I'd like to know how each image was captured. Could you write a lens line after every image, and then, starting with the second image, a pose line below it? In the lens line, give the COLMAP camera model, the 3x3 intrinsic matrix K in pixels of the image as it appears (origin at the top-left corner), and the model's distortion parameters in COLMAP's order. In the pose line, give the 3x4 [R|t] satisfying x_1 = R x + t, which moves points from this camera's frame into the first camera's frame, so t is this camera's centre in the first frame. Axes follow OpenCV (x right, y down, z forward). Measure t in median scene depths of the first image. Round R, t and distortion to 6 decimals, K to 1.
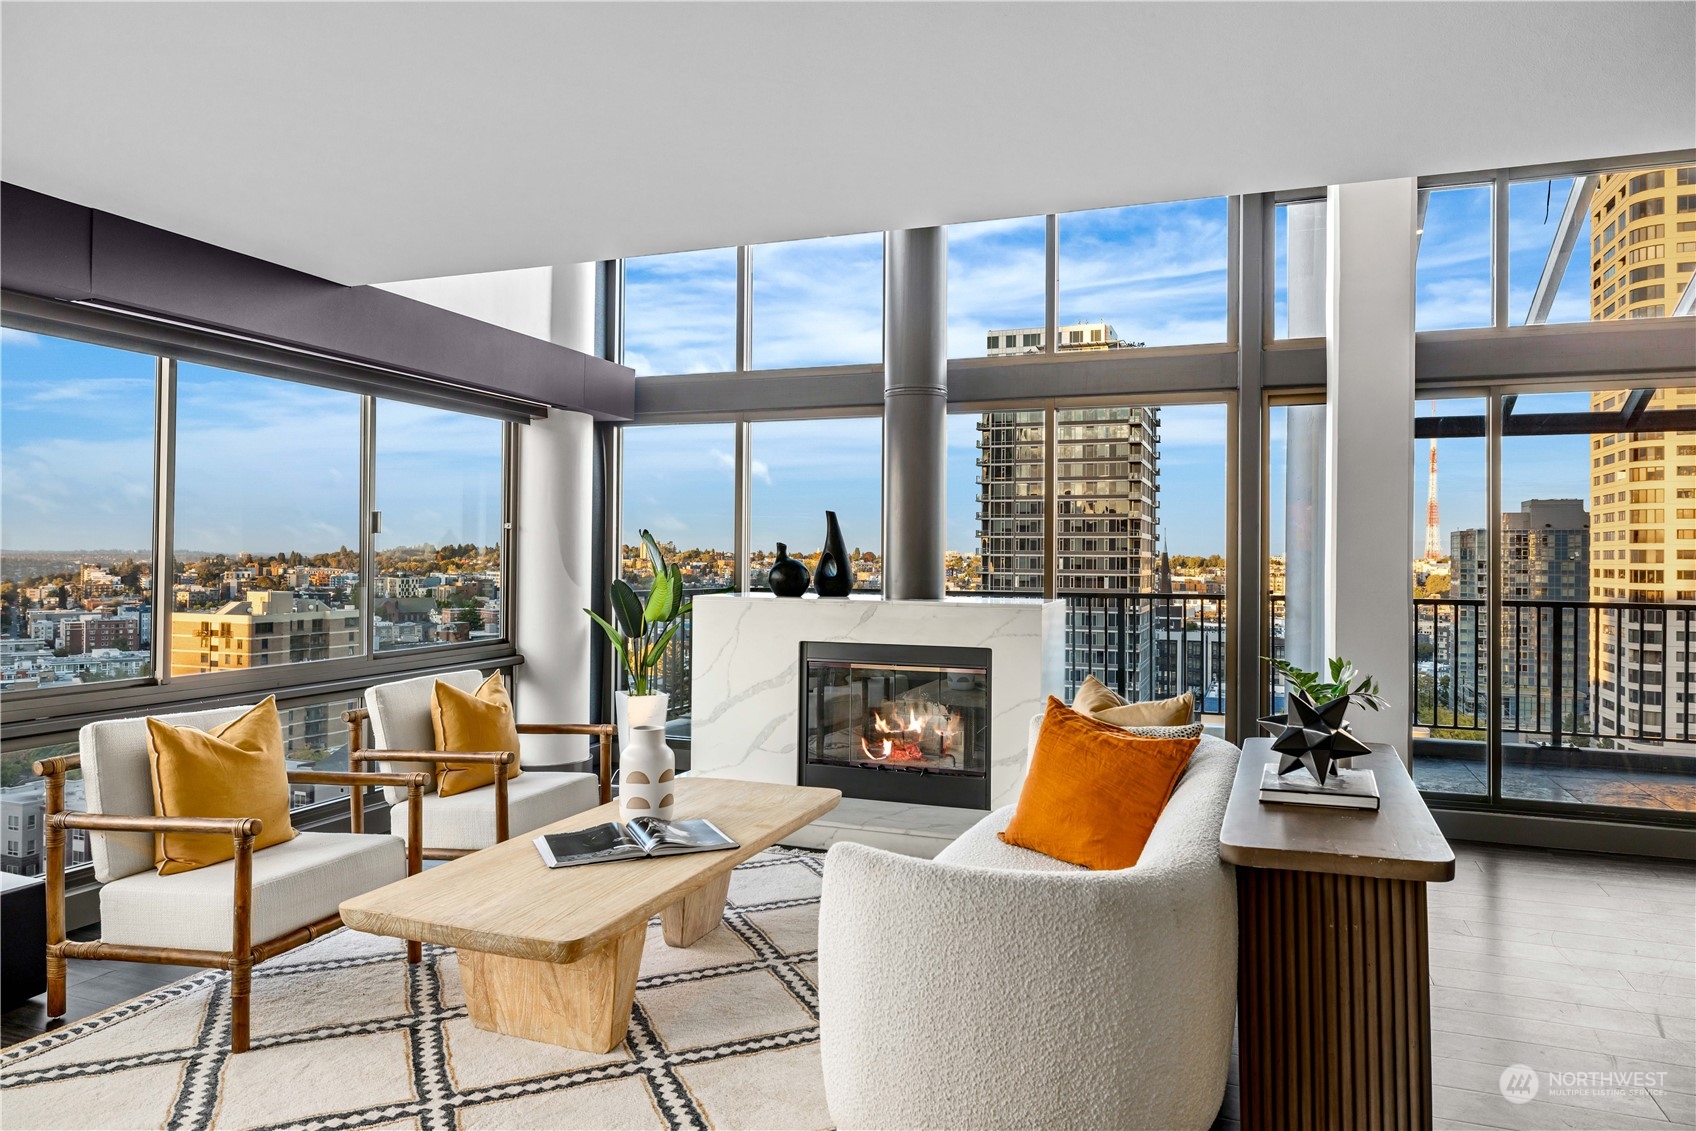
lens RADIAL K [[1079.8, 0, 863.6], [0, 1079.8, 545.9], [0, 0, 1]] dist [-0.005634, 0.007999]
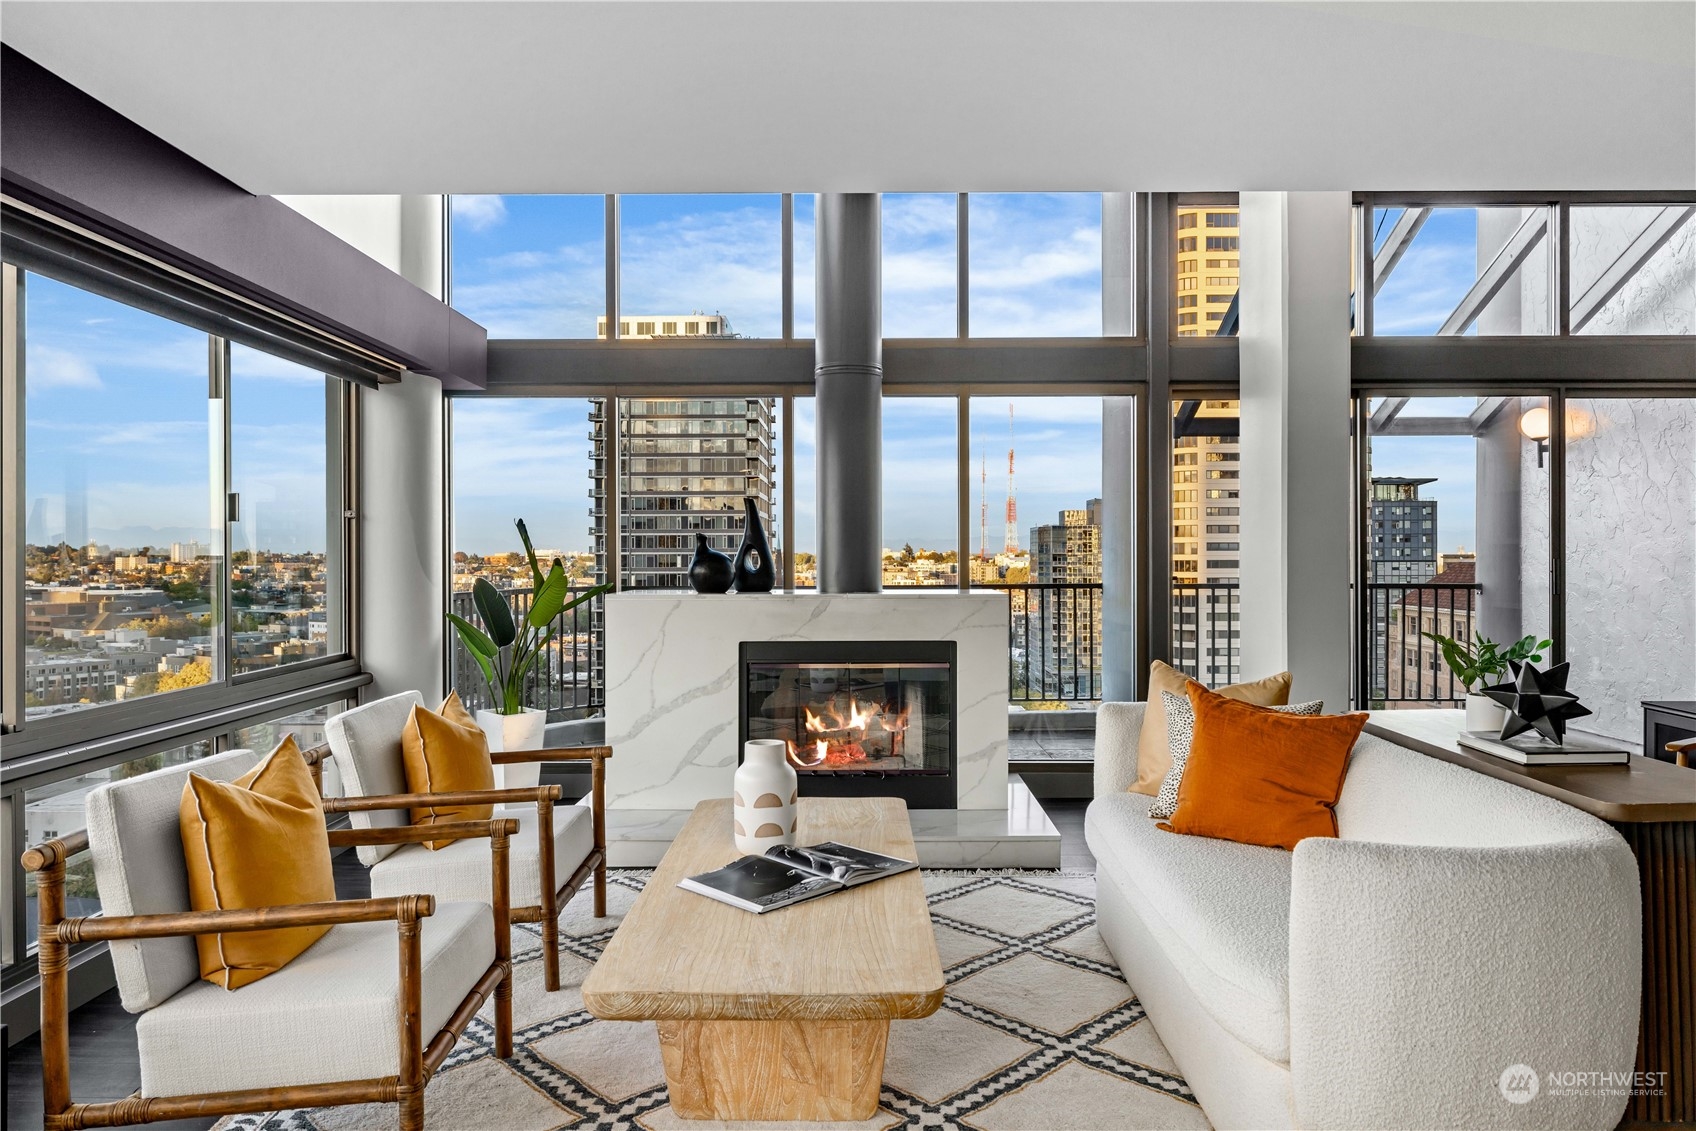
lens RADIAL K [[1115.8, 0, 834.2], [0, 1115.8, 566.1], [0, 0, 1]] dist [-0.000284, -0.004366]
pose [[0.937896, -0.013899, 0.346637, -0.319879], [0.007143, 0.999759, 0.020761, 0.006759], [-0.346842, -0.016995, 0.937769, 0.104043]]
